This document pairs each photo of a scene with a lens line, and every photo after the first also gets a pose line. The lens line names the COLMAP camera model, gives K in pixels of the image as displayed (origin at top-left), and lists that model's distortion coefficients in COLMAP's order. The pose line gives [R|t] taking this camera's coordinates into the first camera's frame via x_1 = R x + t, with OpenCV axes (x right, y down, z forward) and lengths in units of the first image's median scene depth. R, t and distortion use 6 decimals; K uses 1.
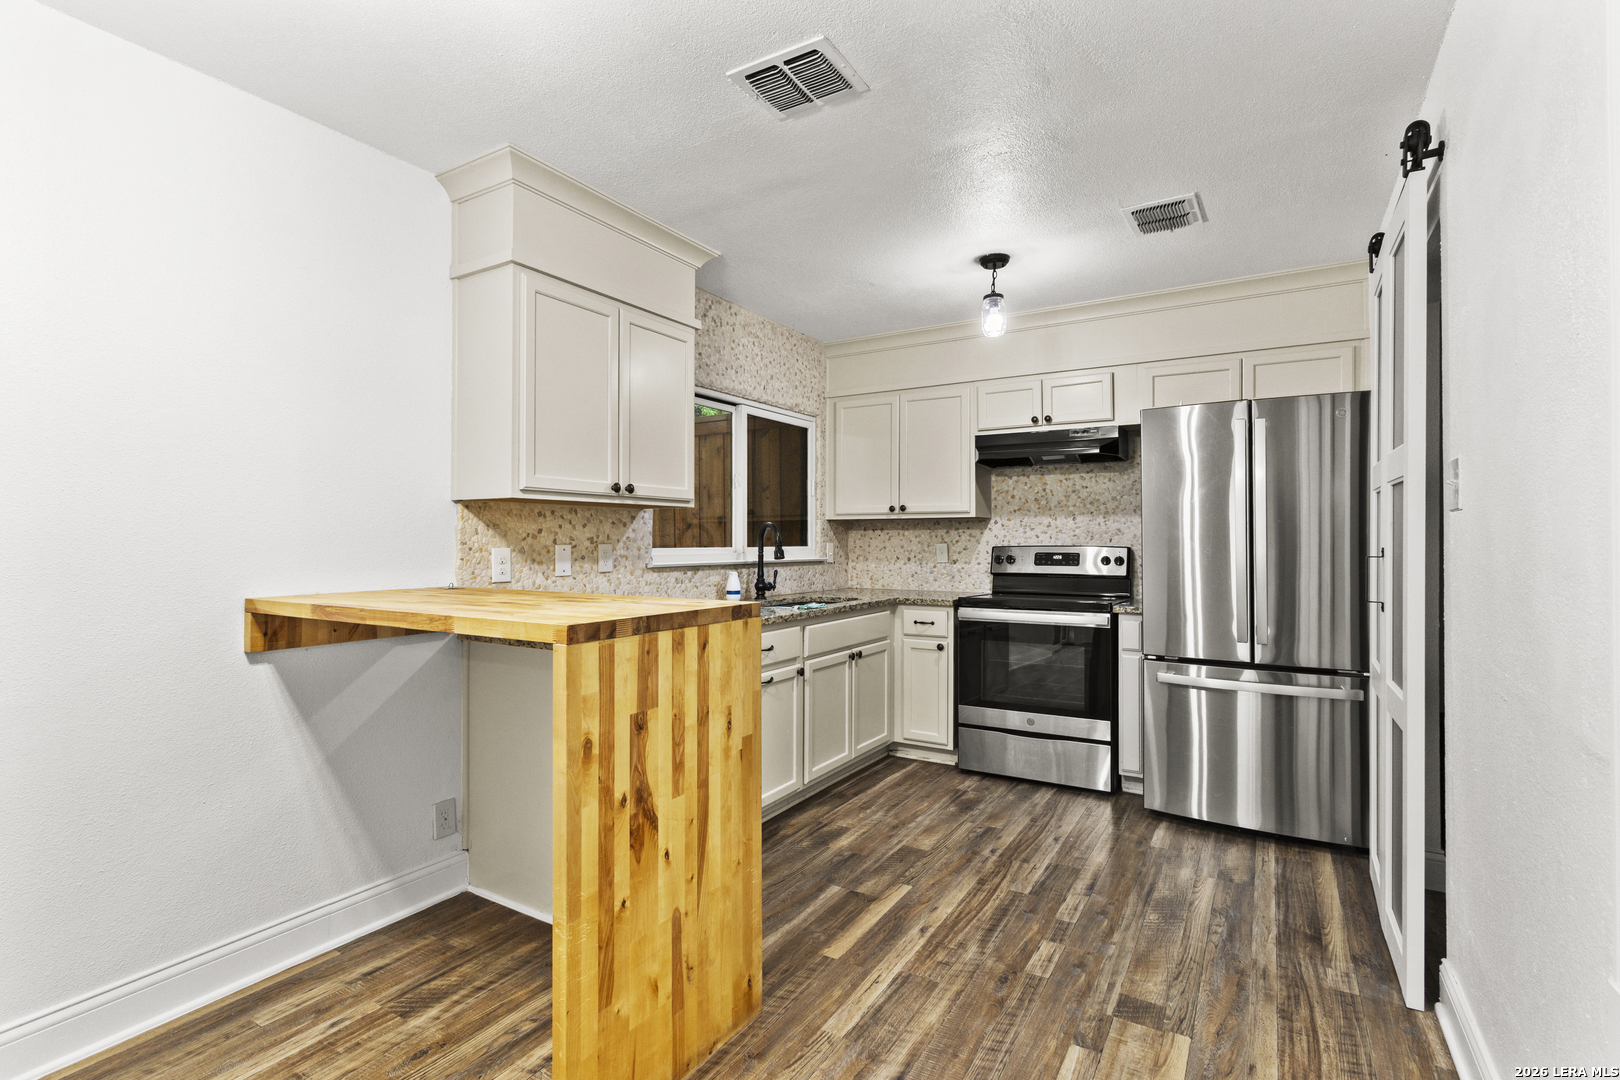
lens RADIAL K [[767.0, 0, 783.5], [0, 767.0, 531.1], [0, 0, 1]] dist [-0.002480, 0.003199]
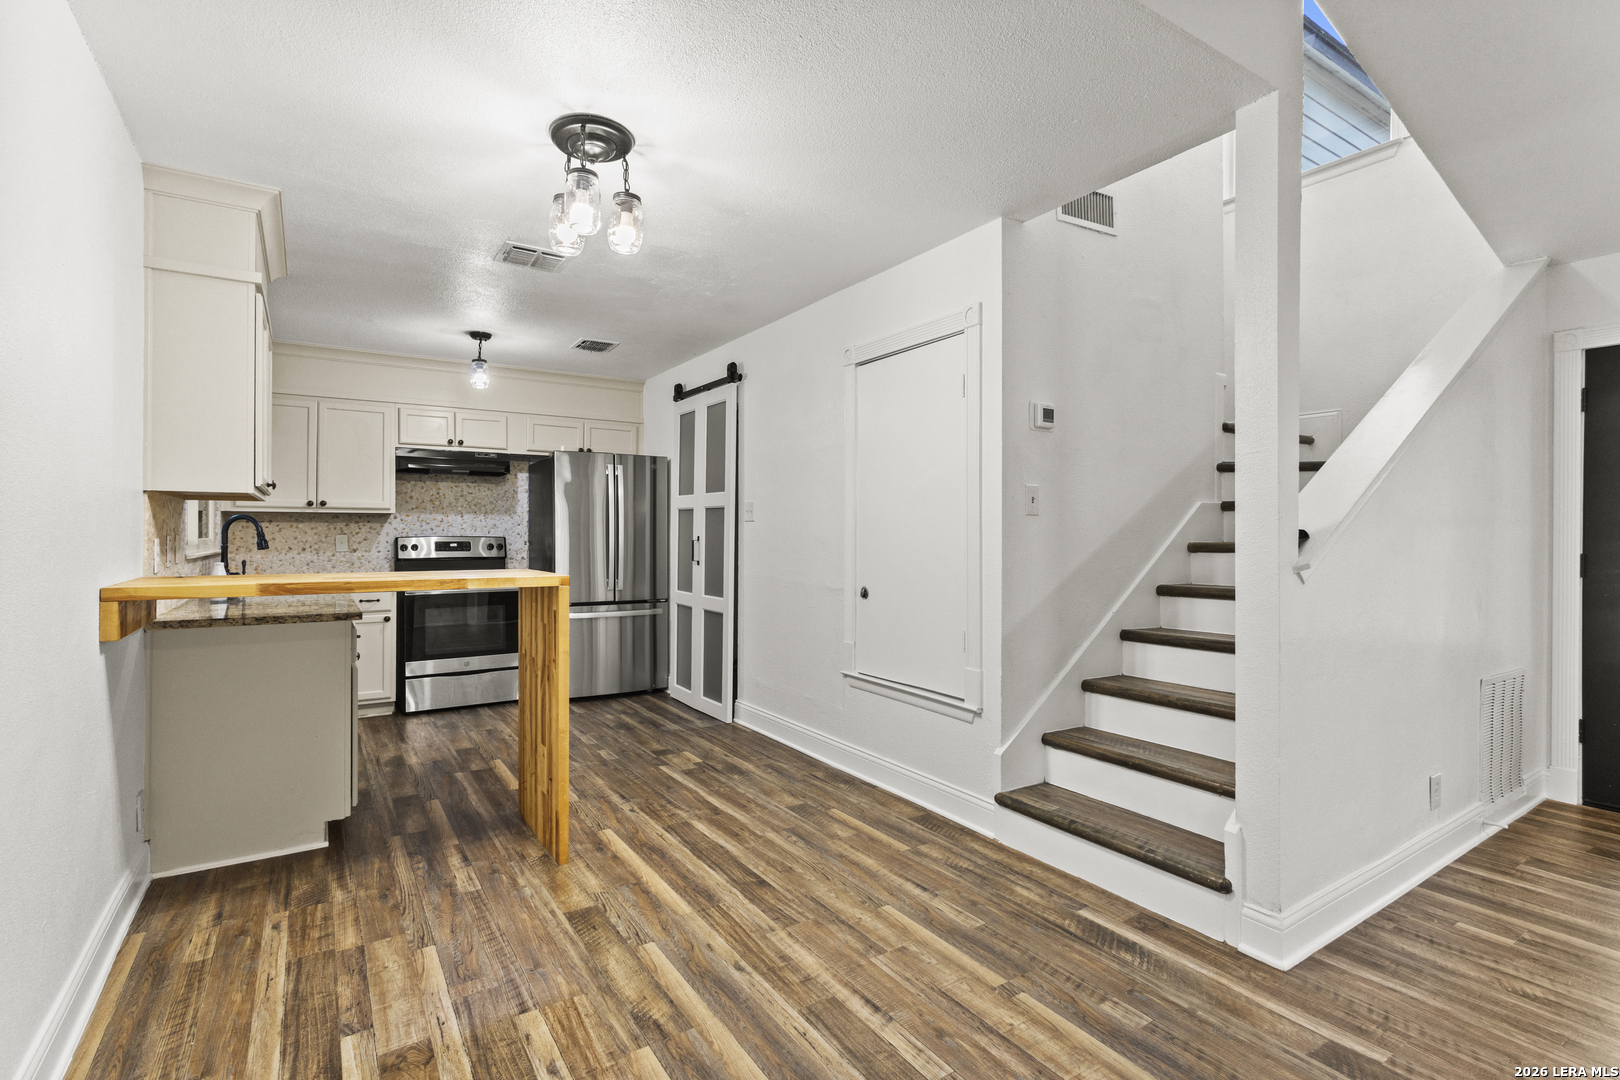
lens RADIAL K [[767.0, 0, 801.1], [0, 767.0, 520.2], [0, 0, 1]] dist [-0.002480, 0.003199]
pose [[0.432723, 0.017120, 0.901364, -0.820330], [-0.012745, 0.999836, -0.012872, 0.000375], [-0.901437, -0.005918, 0.432870, -0.170123]]
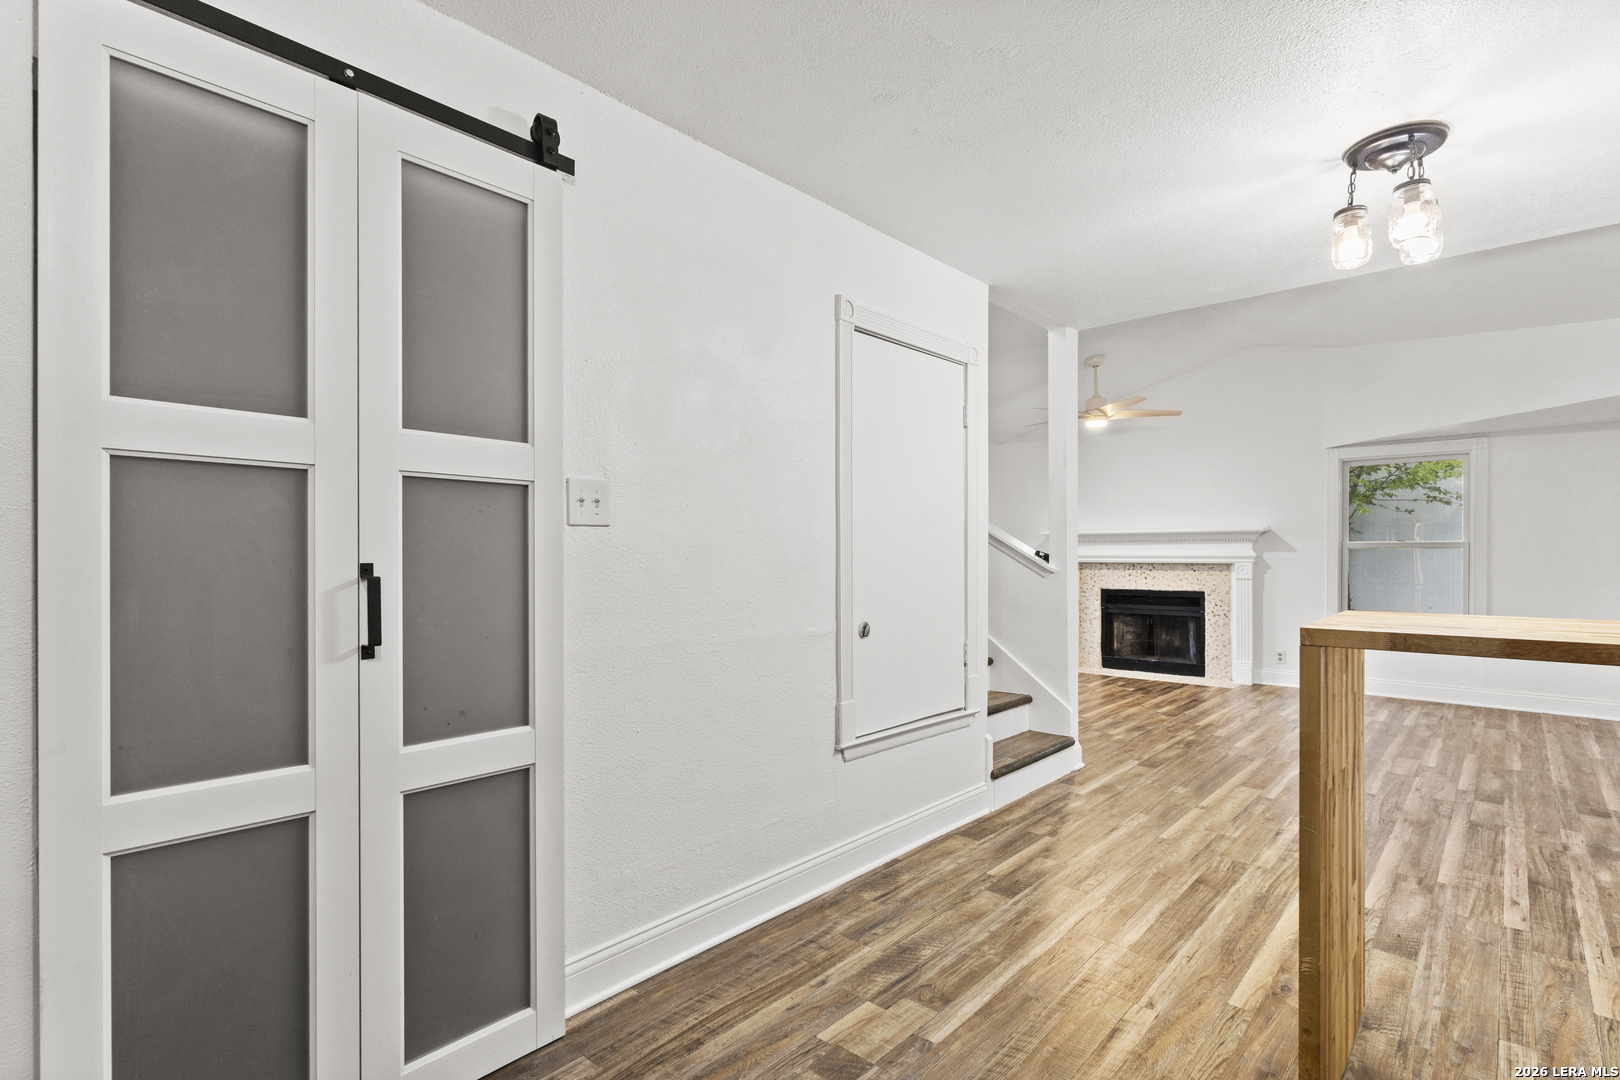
lens RADIAL K [[767.0, 0, 817.0], [0, 767.0, 554.2], [0, 0, 1]] dist [-0.002480, 0.003199]
pose [[-0.983581, 0.000205, 0.180465, 0.203276], [-0.001679, 0.999946, -0.010288, 0.014744], [-0.180457, -0.010422, -0.983528, 1.193733]]
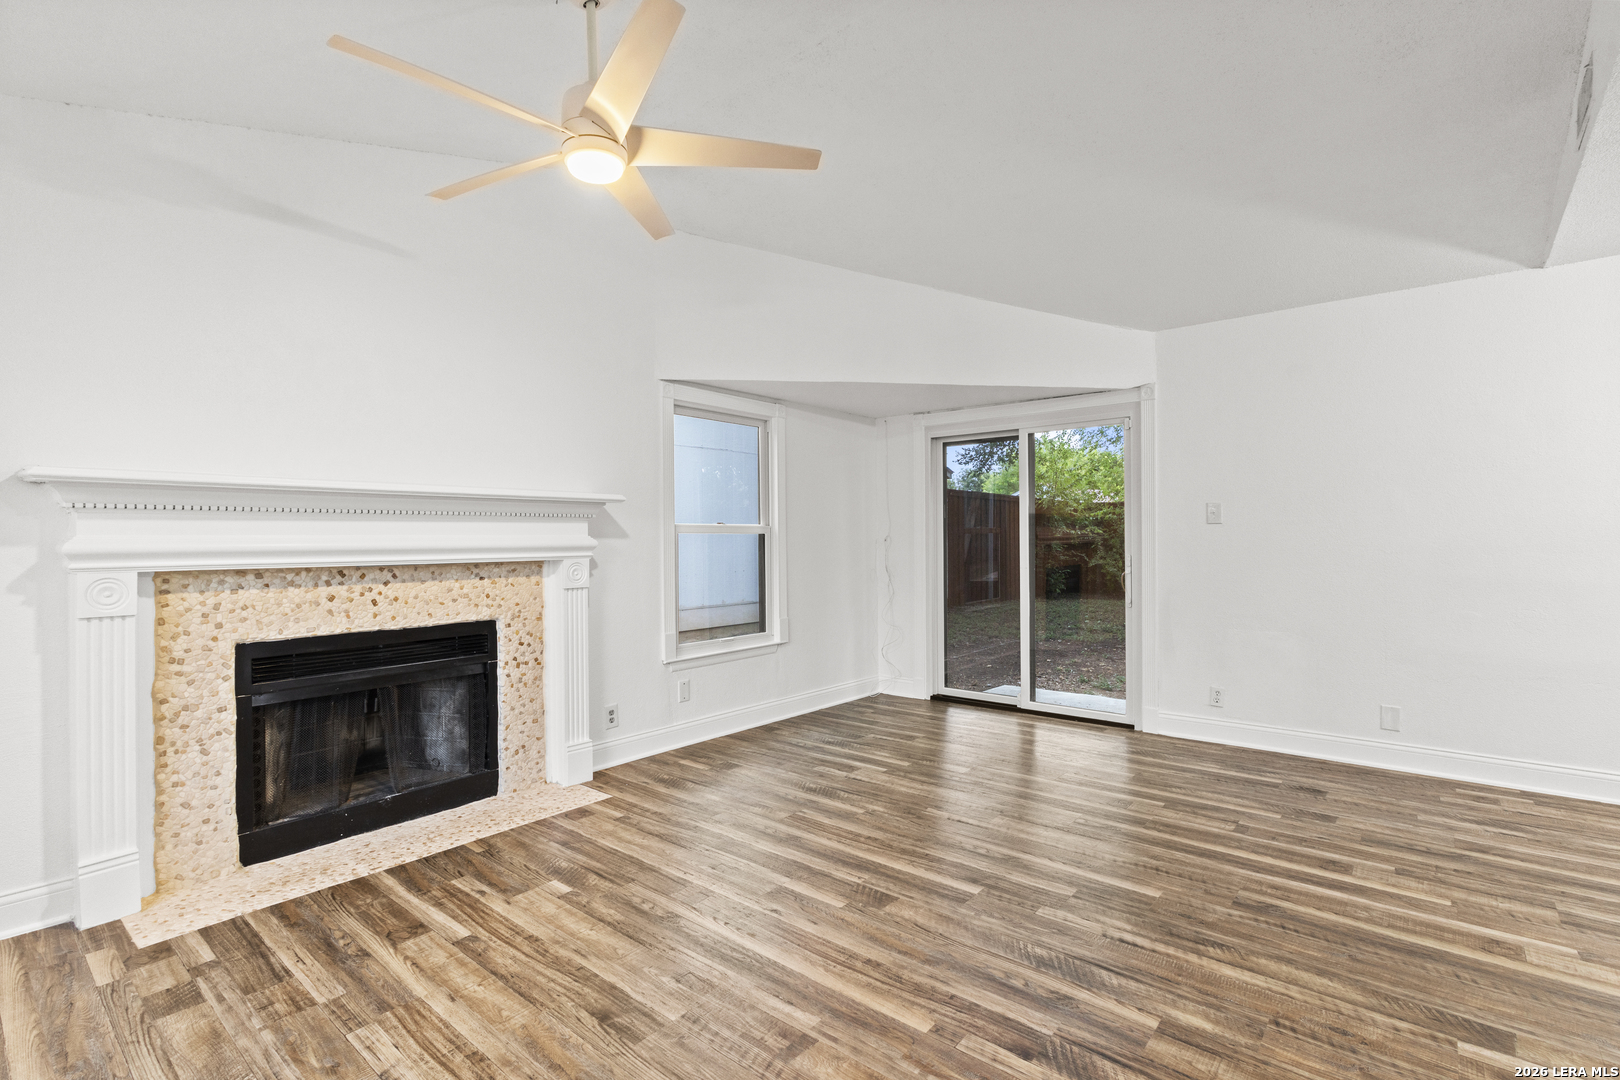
lens RADIAL K [[767.0, 0, 811.0], [0, 767.0, 515.5], [0, 0, 1]] dist [-0.002480, 0.003199]
pose [[-0.144530, -0.031432, -0.989001, 0.525446], [0.020304, 0.999191, -0.034723, -0.002656], [0.989292, -0.025100, -0.143775, -0.699670]]
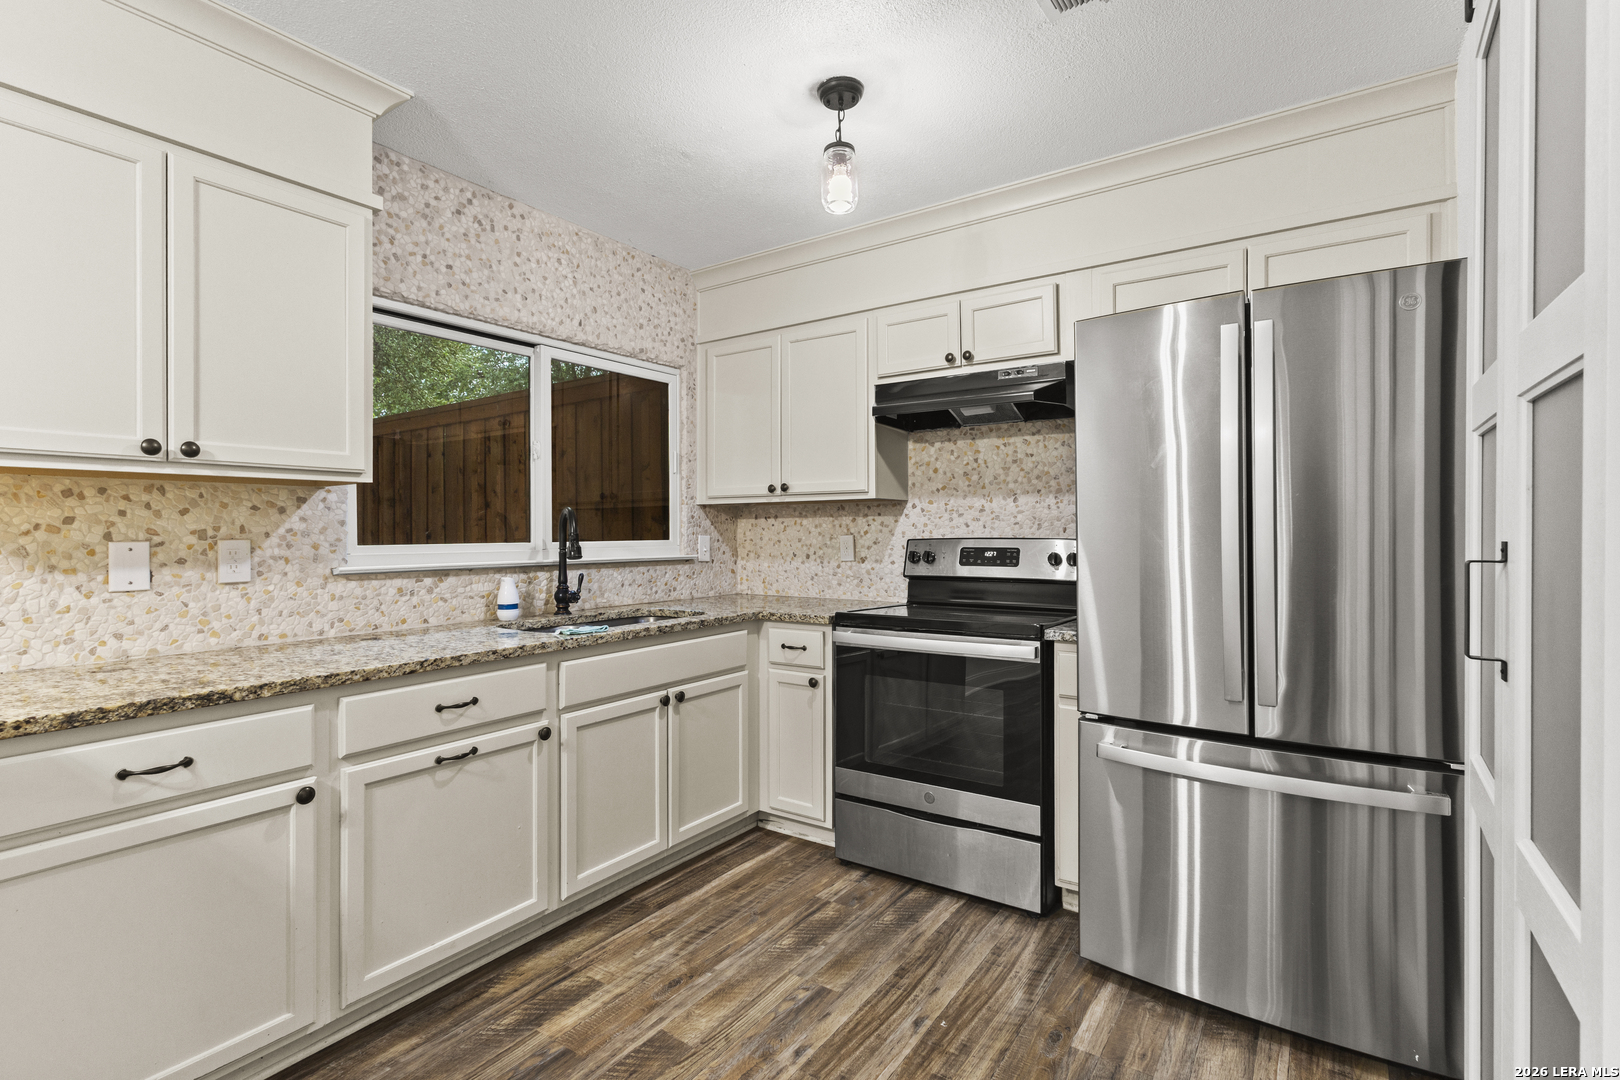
lens RADIAL K [[767.0, 0, 781.0], [0, 767.0, 525.8], [0, 0, 1]] dist [-0.002480, 0.003199]
pose [[0.998176, -0.004692, -0.060192, 0.292600], [0.005039, 0.999972, 0.005616, 0.003779], [0.060164, -0.005909, 0.998171, 0.398159]]
